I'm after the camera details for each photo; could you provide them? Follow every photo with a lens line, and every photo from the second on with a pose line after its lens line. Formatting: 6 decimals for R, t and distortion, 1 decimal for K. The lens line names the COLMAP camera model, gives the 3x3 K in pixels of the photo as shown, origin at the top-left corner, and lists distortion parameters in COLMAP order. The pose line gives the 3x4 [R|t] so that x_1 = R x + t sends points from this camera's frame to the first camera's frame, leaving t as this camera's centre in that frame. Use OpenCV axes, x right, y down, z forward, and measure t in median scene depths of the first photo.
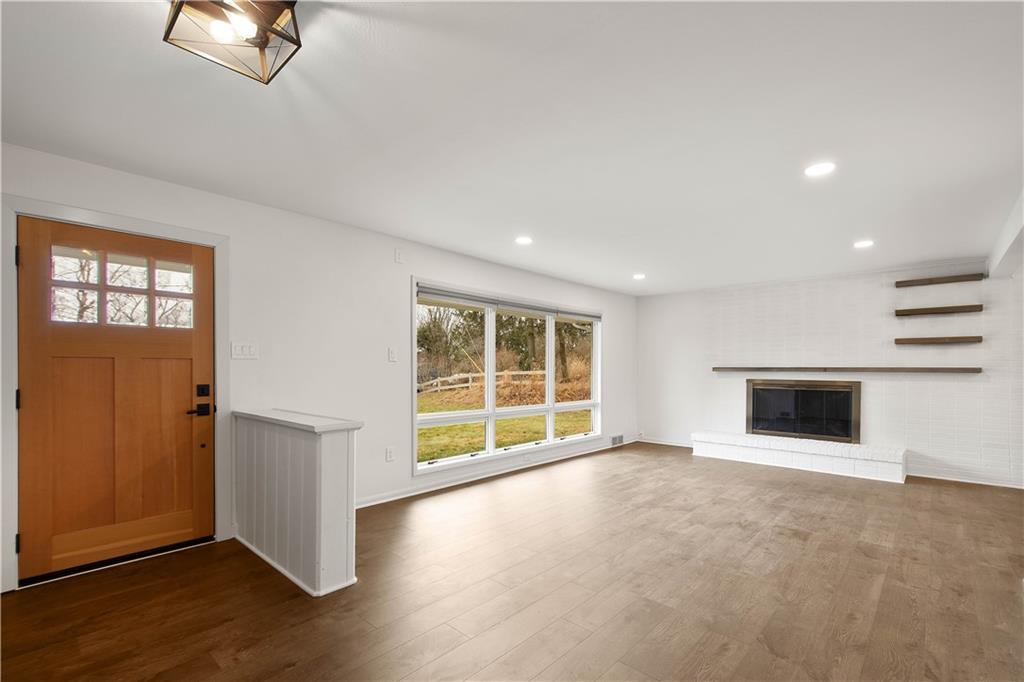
lens RADIAL K [[458.5, 0, 532.8], [0, 458.5, 369.7], [0, 0, 1]] dist [0.013550, -0.000657]
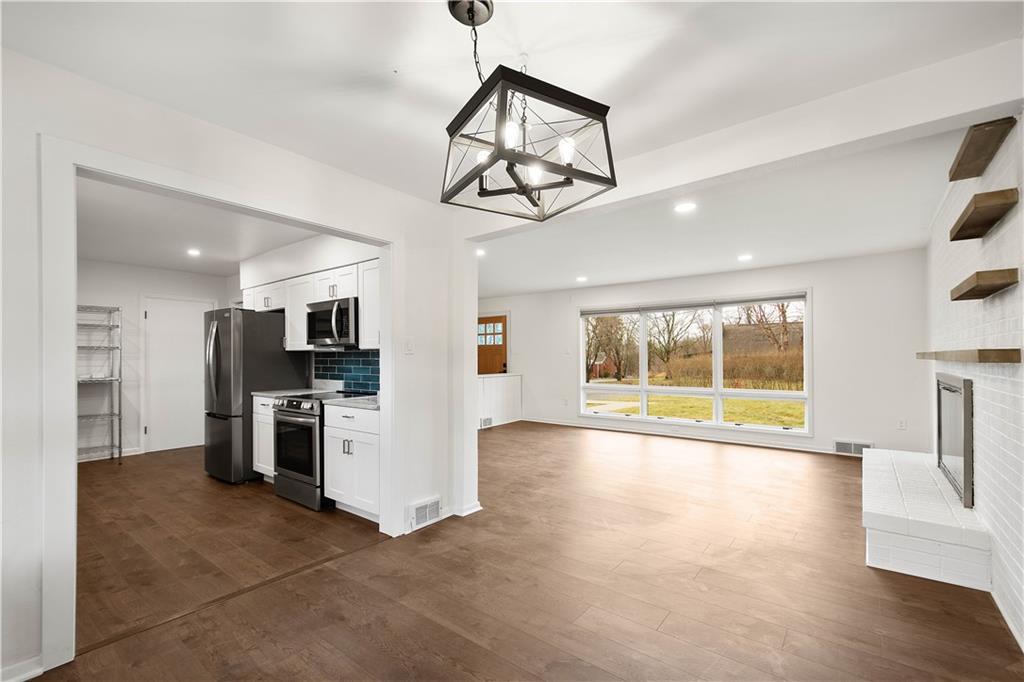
lens RADIAL K [[441.9, 0, 514.6], [0, 441.9, 355.8], [0, 0, 1]] dist [0.001387, 0.000133]
pose [[0.063970, -0.006309, -0.997932, 2.103547], [0.002693, 0.999977, -0.006149, 0.004187], [0.997948, -0.002294, 0.063986, 0.897563]]
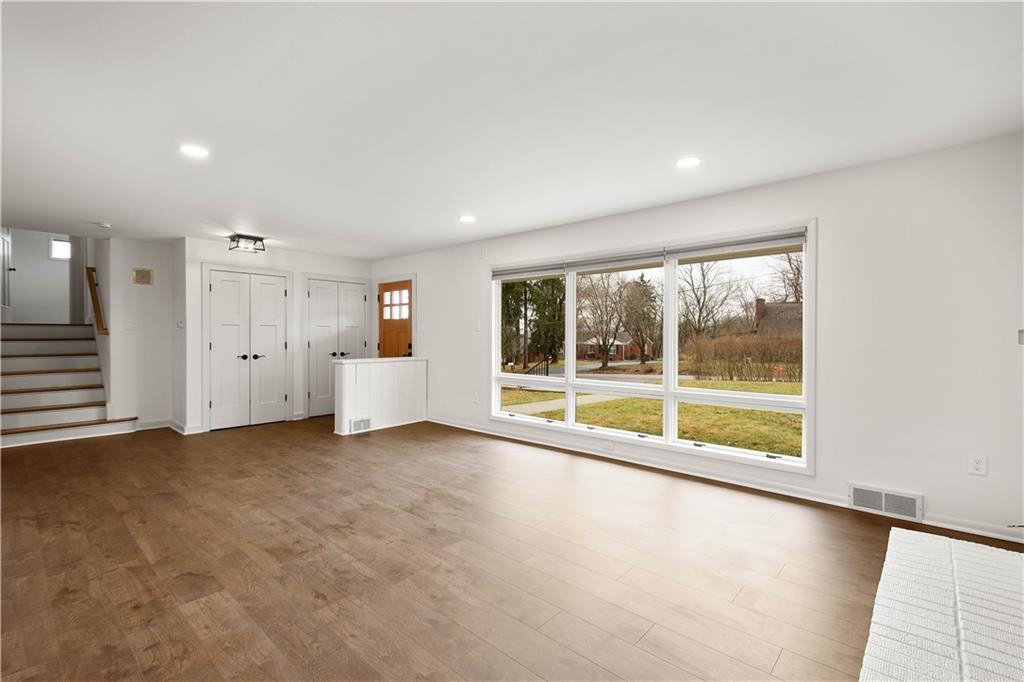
lens RADIAL K [[455.4, 0, 512.0], [0, 455.4, 341.0], [0, 0, 1]] dist [-0.000302, 0.000678]
pose [[-0.010326, 0.007200, -0.999921, 1.459007], [-0.005567, 0.999958, 0.007257, 0.003111], [0.999931, 0.005641, -0.010285, 1.526152]]
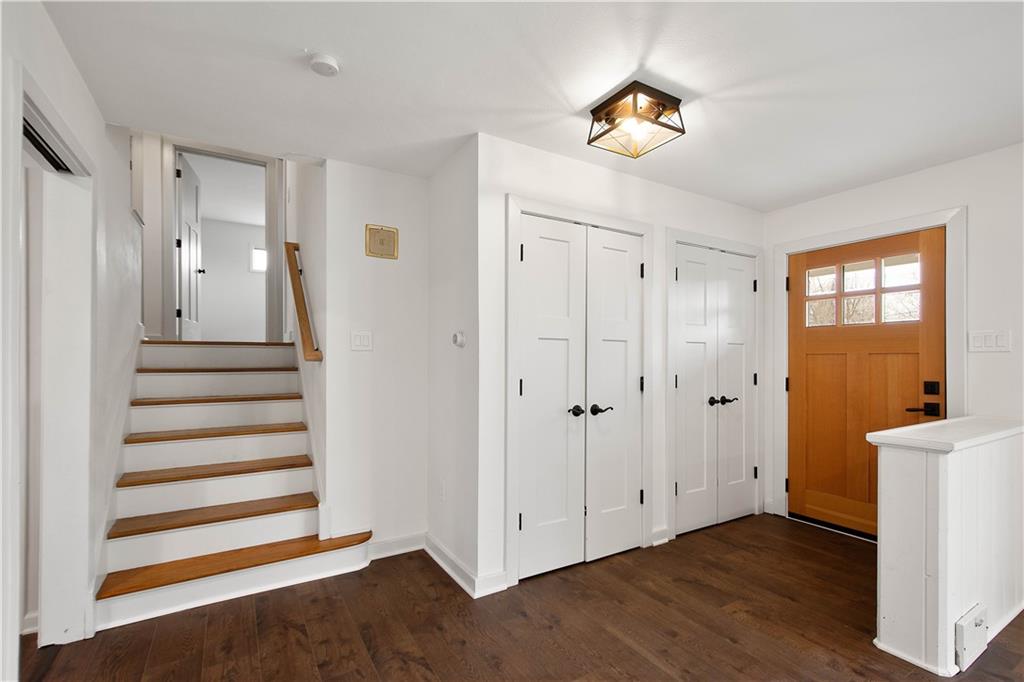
lens RADIAL K [[449.3, 0, 517.2], [0, 449.3, 357.8], [0, 0, 1]] dist [0.020014, 0.000090]
pose [[-0.273832, -0.006729, -0.961754, 0.370834], [-0.005248, 0.999971, -0.005502, -0.004797], [0.961763, 0.003540, -0.273860, 0.471033]]
